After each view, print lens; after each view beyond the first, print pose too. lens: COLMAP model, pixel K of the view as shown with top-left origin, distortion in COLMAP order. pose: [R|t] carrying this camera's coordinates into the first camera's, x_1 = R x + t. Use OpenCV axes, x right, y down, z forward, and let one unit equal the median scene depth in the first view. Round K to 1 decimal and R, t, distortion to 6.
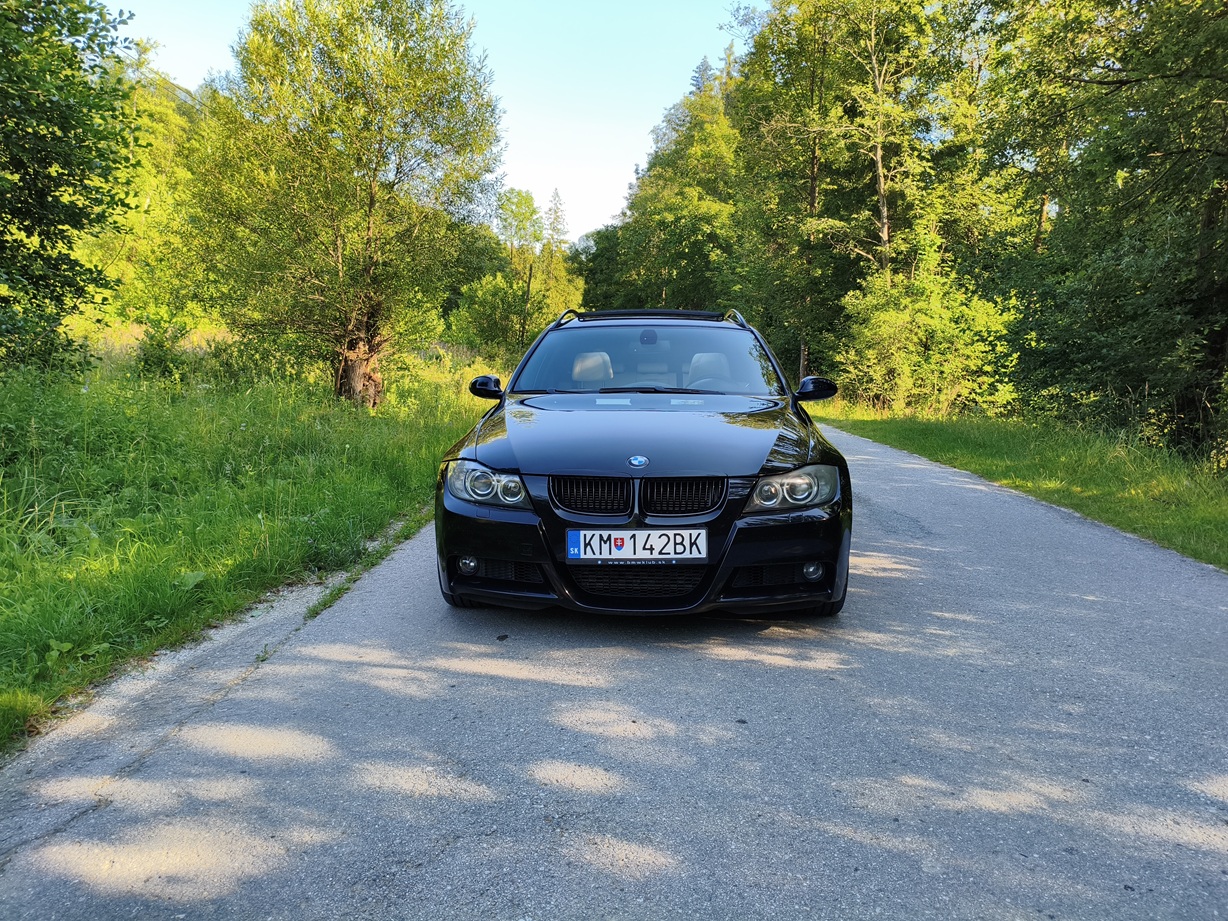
lens RADIAL K [[931.6, 0, 614.0], [0, 931.6, 460.5], [0, 0, 1]] dist [0.054532, -0.079802]
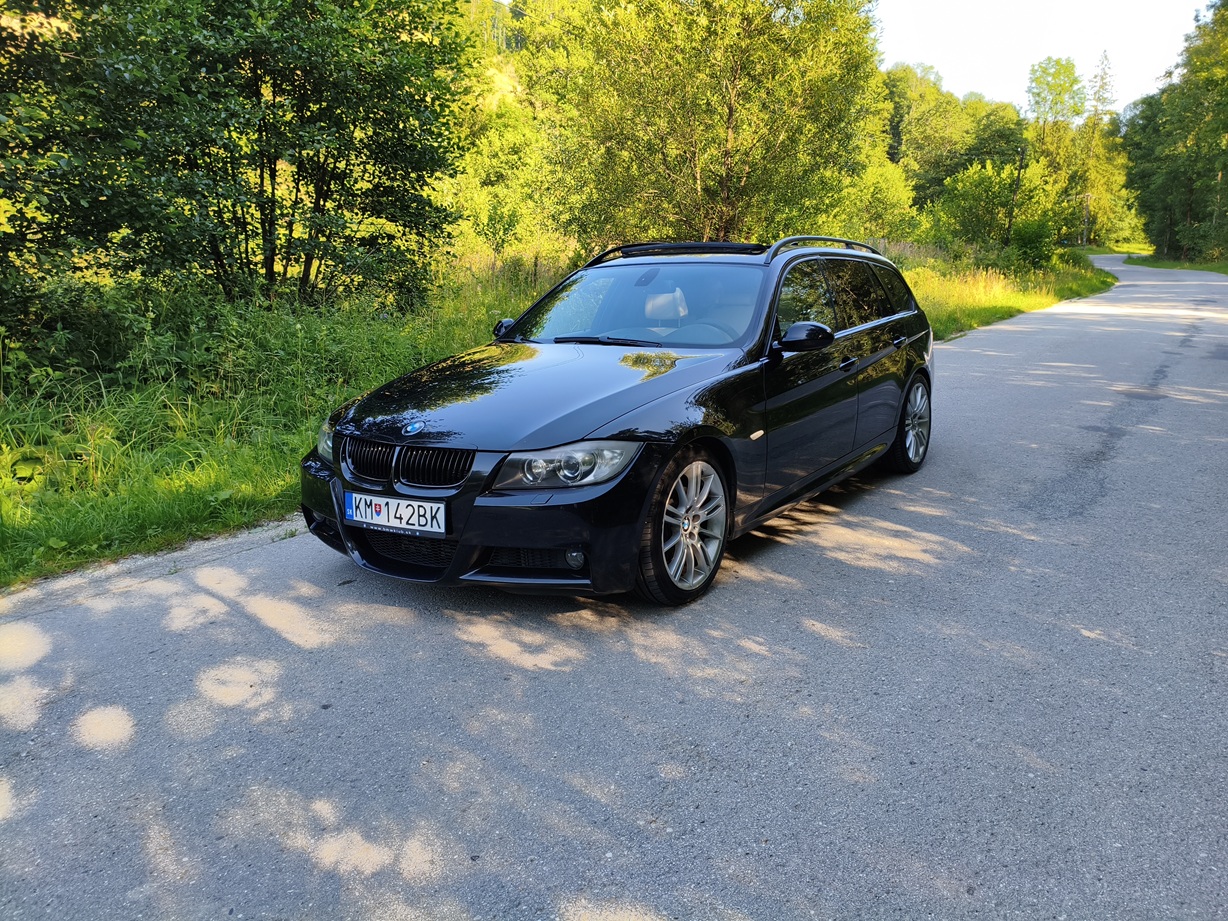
lens RADIAL K [[933.3, 0, 630.7], [0, 933.3, 458.8], [0, 0, 1]] dist [0.046345, -0.075268]
pose [[0.865563, 0.074328, -0.495254, 0.735278], [-0.022721, 0.993735, 0.109431, -0.081837], [0.500285, -0.083467, 0.861828, 0.267989]]
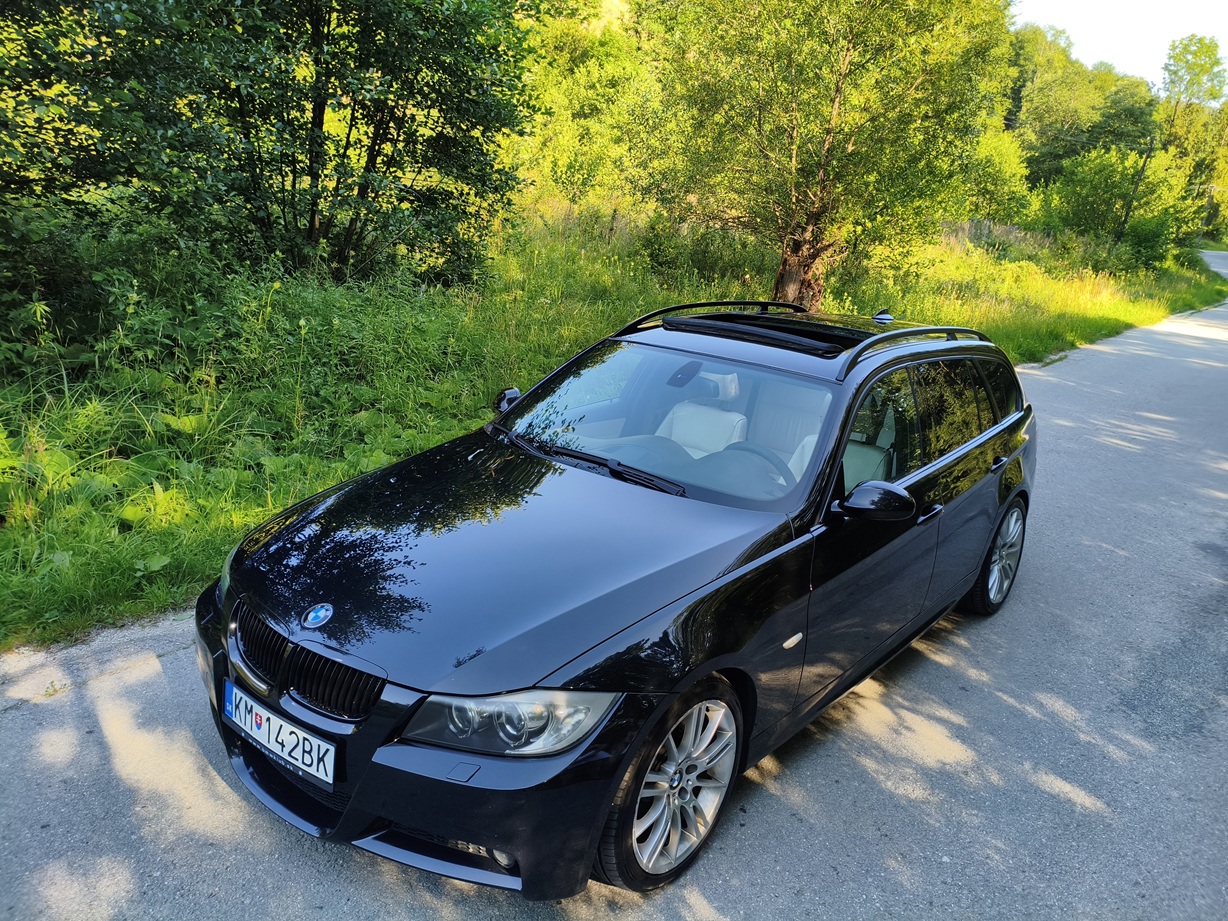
lens RADIAL K [[940.0, 0, 644.7], [0, 940.0, 462.6], [0, 0, 1]] dist [-0.001376, -0.005207]
pose [[0.820721, 0.209004, -0.531727, 0.610364], [-0.131139, 0.974751, 0.180729, -0.286338], [0.556075, -0.078598, 0.827407, 0.565171]]
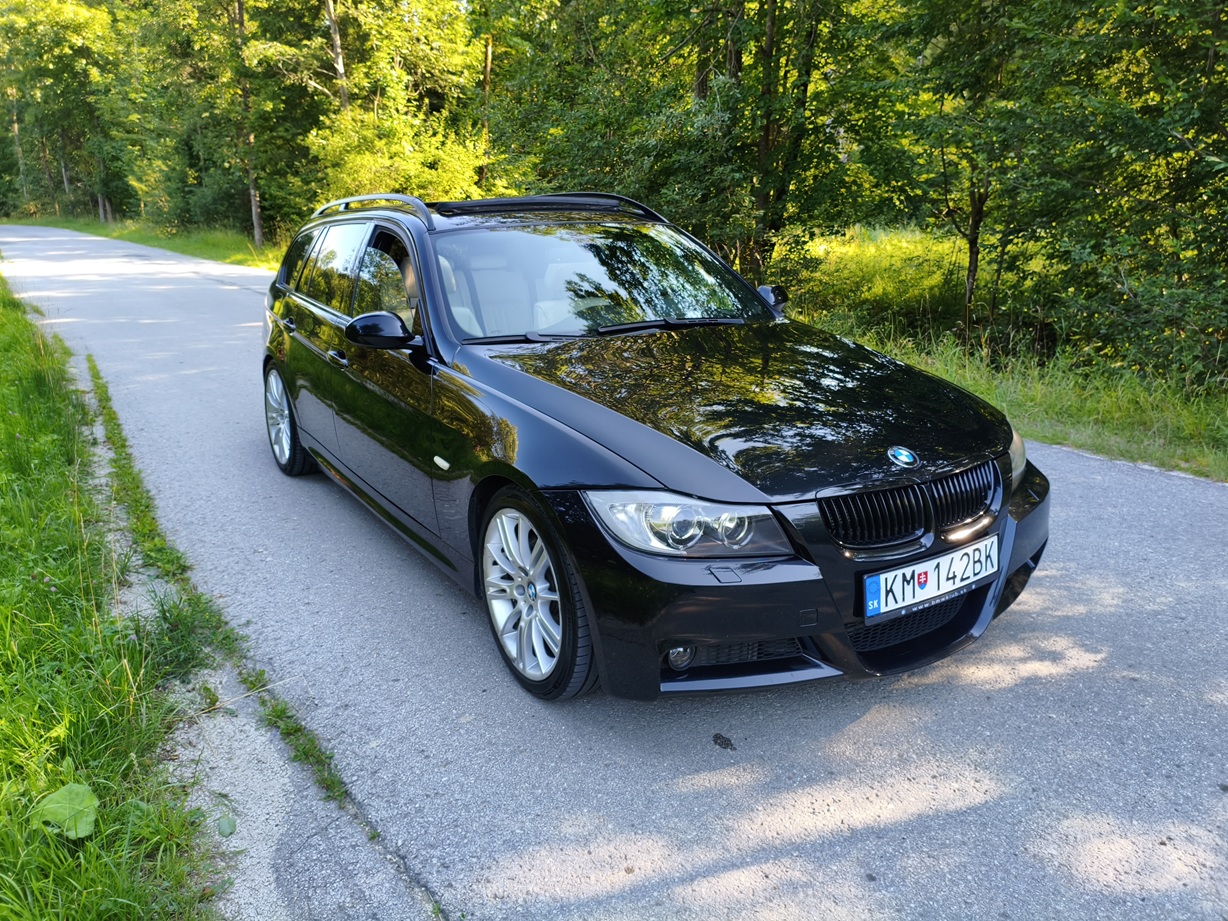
lens RADIAL K [[940.0, 0, 644.7], [0, 940.0, 462.6], [0, 0, 1]] dist [-0.001376, -0.005207]
pose [[0.816633, -0.167250, 0.552394, -0.544034], [0.074367, 0.979606, 0.186657, -0.146642], [-0.572347, -0.111351, 0.812416, 0.548083]]
